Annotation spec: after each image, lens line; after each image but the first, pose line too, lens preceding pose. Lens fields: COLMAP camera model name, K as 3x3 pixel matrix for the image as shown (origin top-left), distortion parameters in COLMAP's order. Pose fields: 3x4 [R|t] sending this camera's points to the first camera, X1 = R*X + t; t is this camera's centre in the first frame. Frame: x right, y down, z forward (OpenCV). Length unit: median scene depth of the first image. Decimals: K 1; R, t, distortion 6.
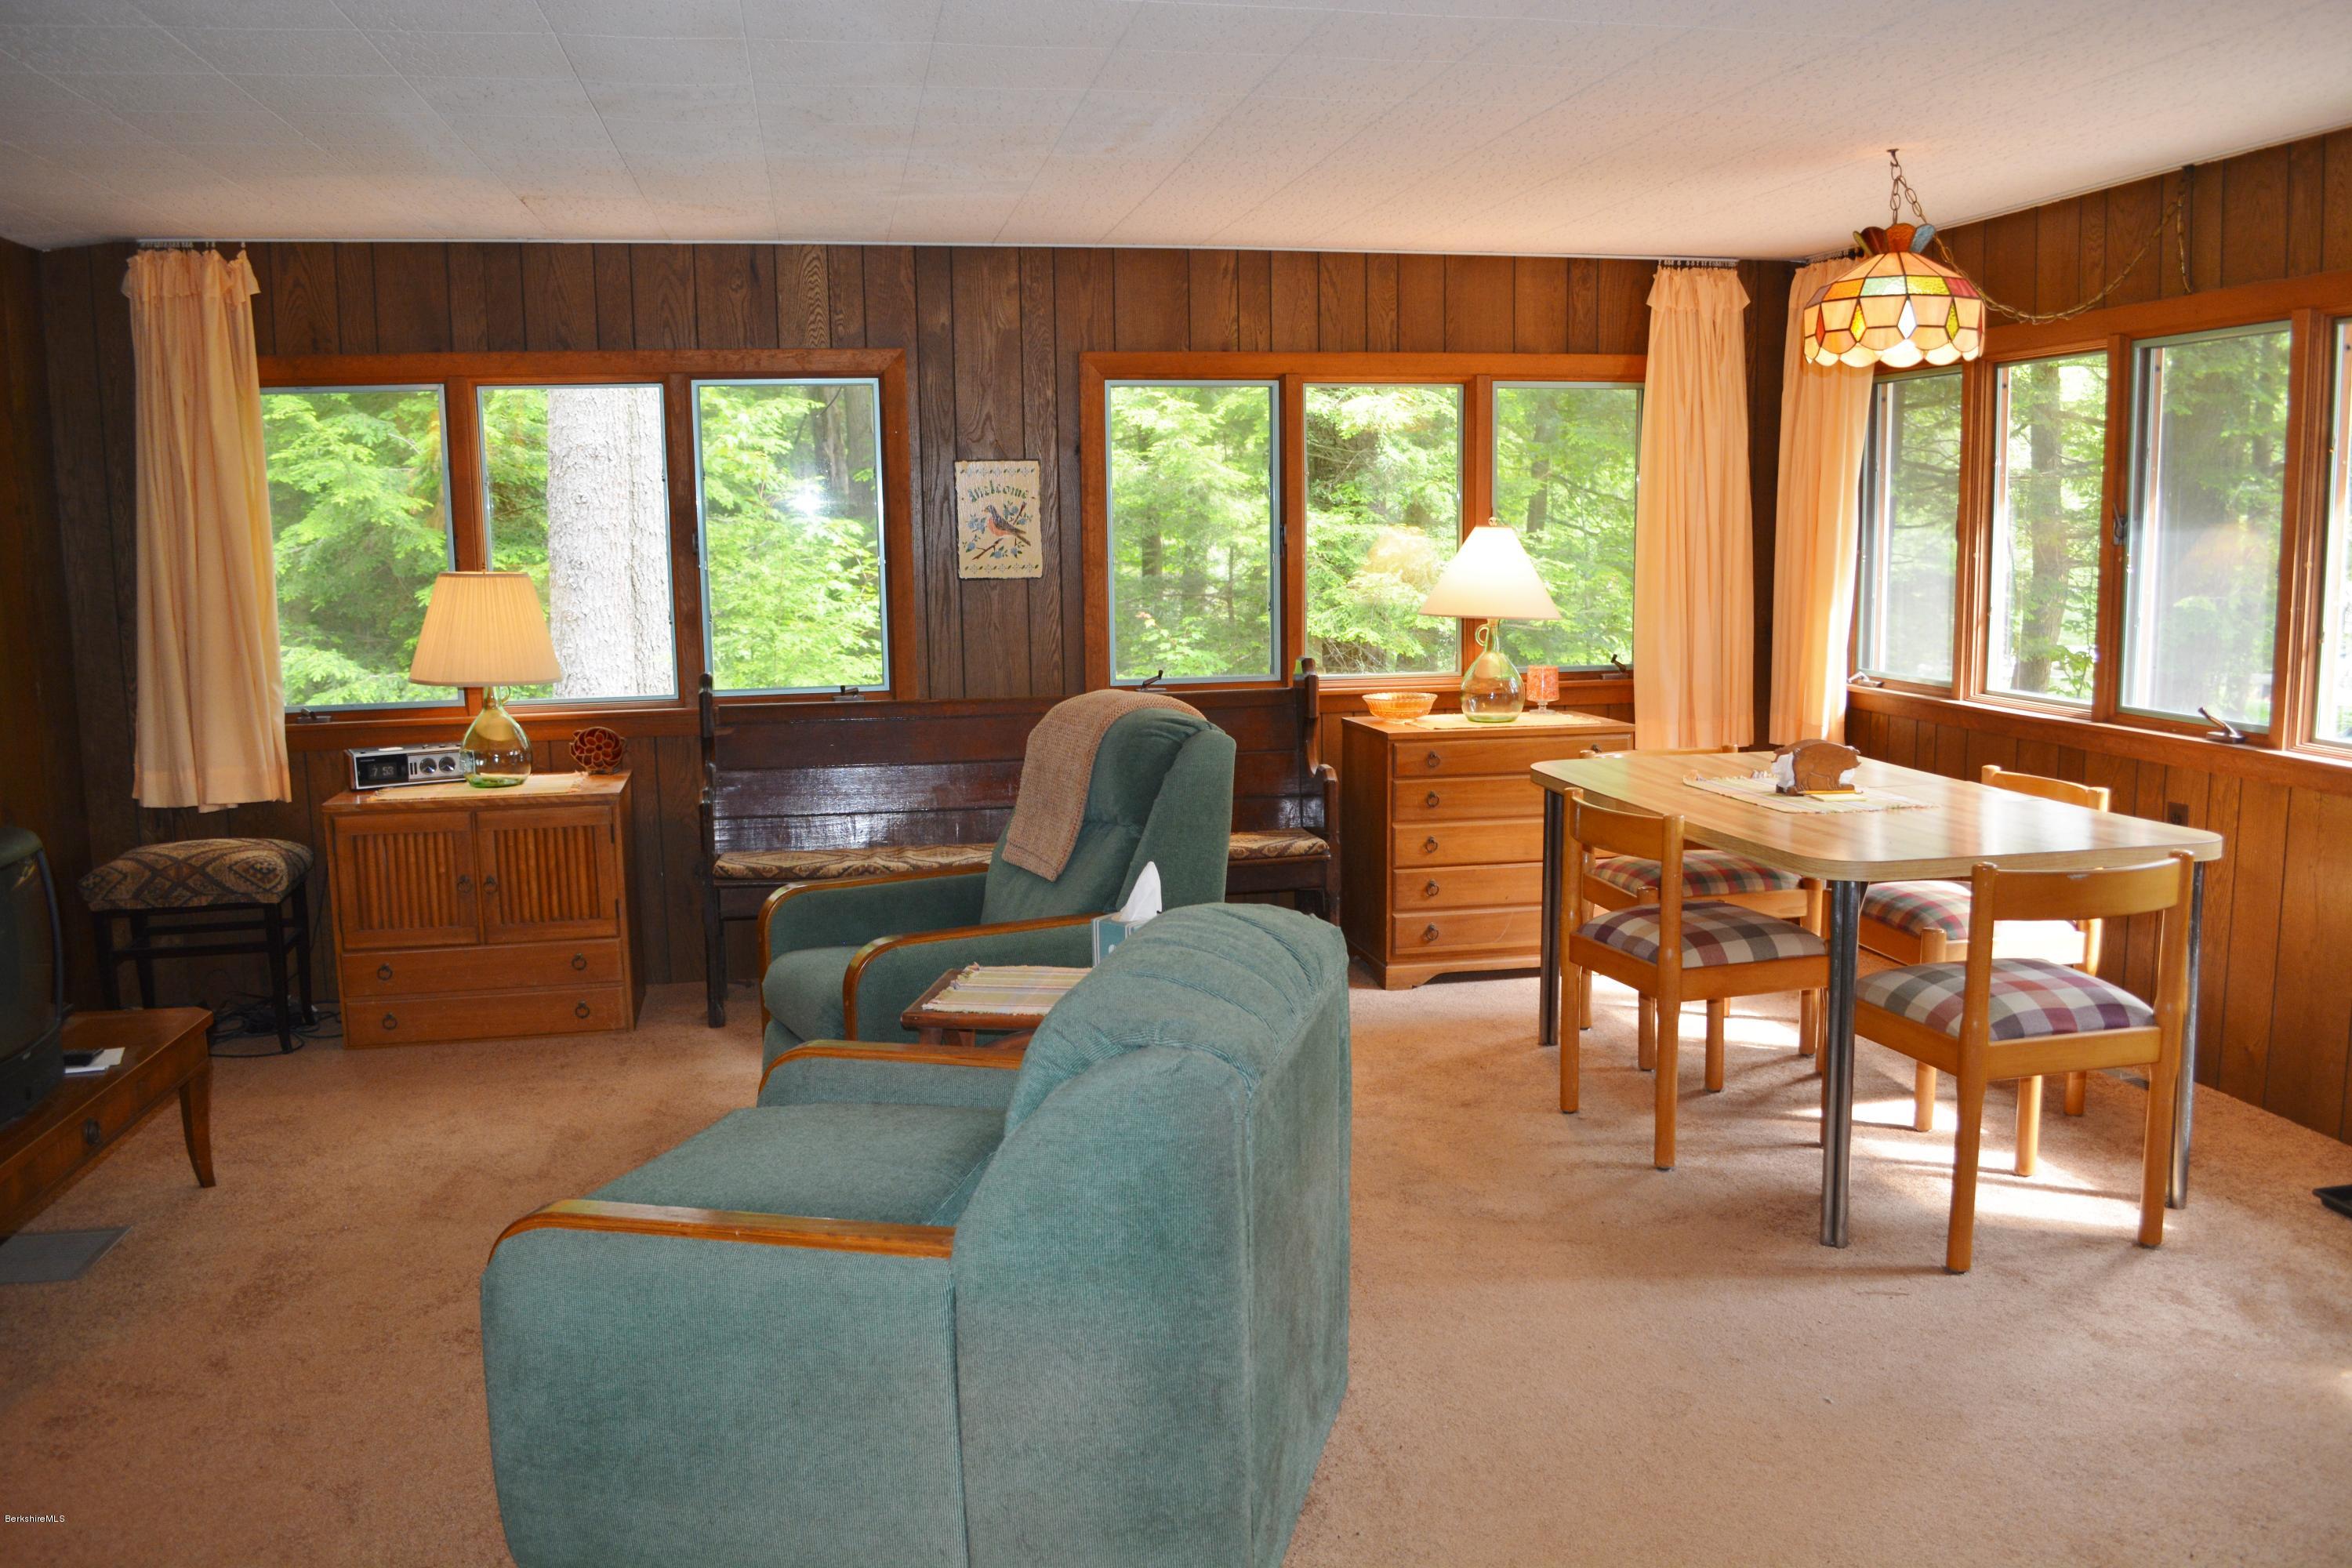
lens RADIAL K [[1830.8, 0, 1174.8], [0, 1830.8, 790.4], [0, 0, 1]] dist [-0.081468, 0.017243]
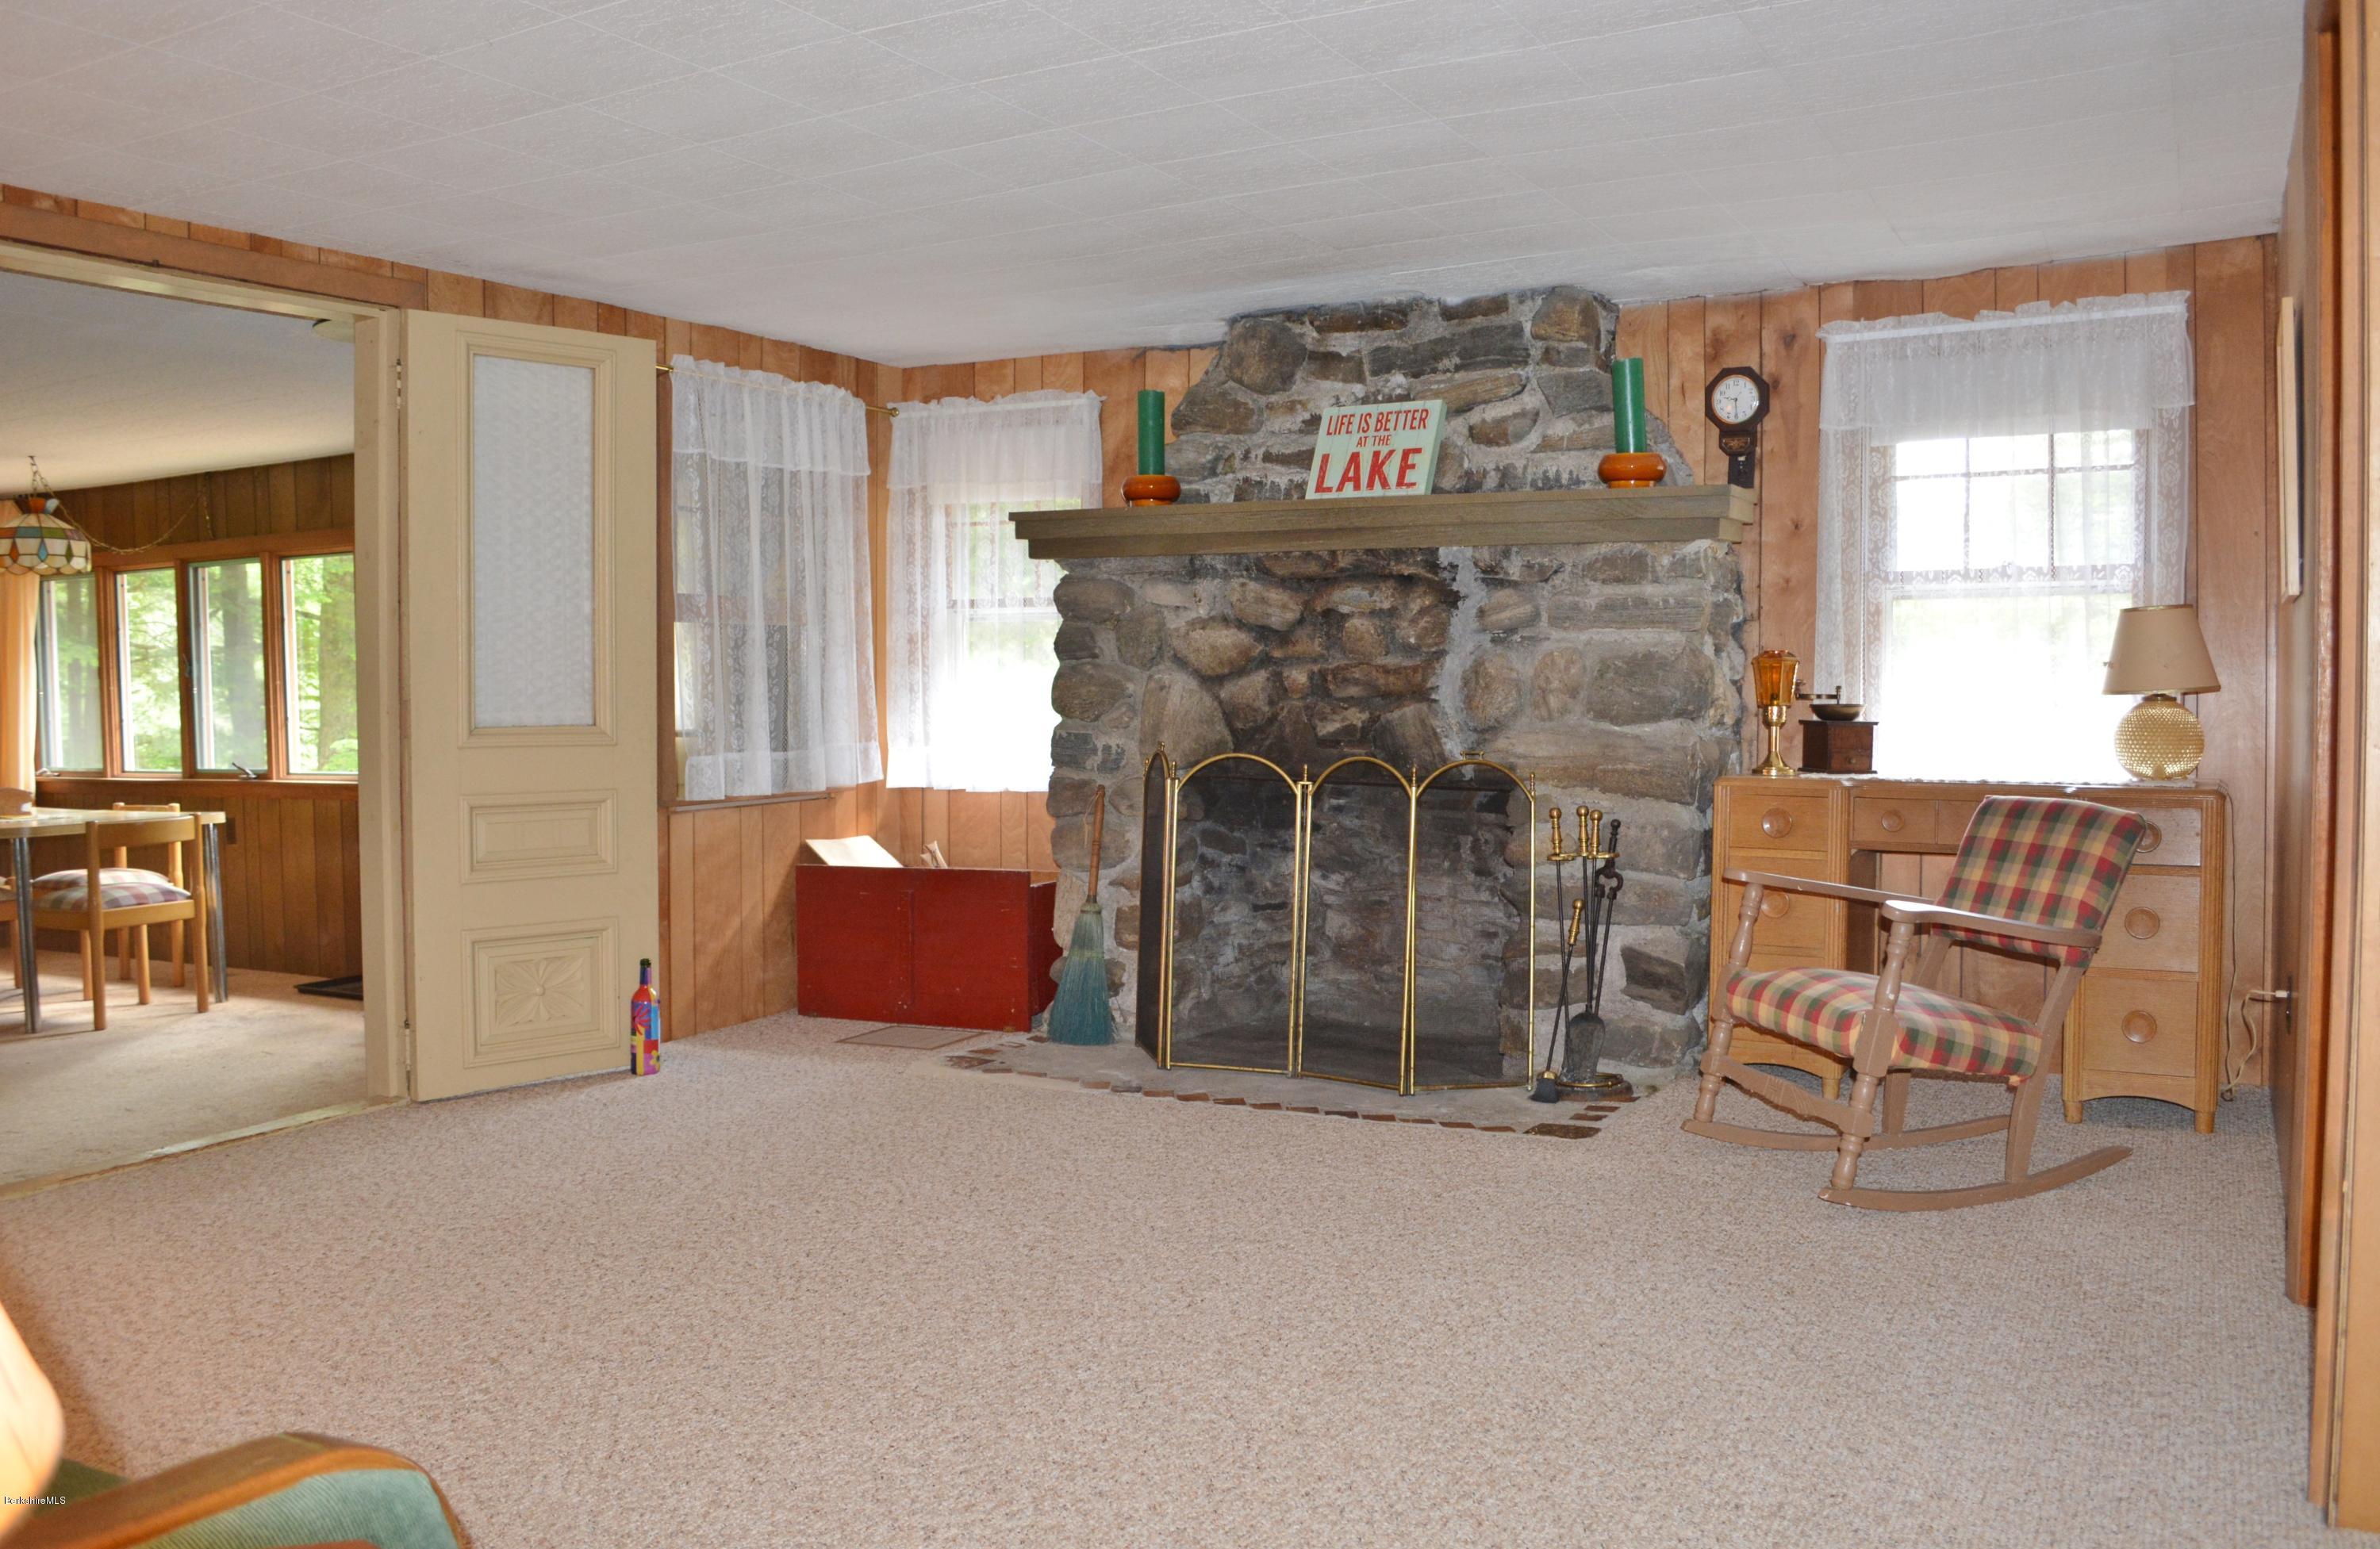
lens RADIAL K [[1940.8, 0, 1188.7], [0, 1940.8, 784.4], [0, 0, 1]] dist [-0.075827, -0.002879]
pose [[0.631965, -0.030182, 0.774409, -0.318634], [0.114468, 0.991917, -0.054753, 0.193715], [-0.766497, 0.123247, 0.630312, -0.974586]]
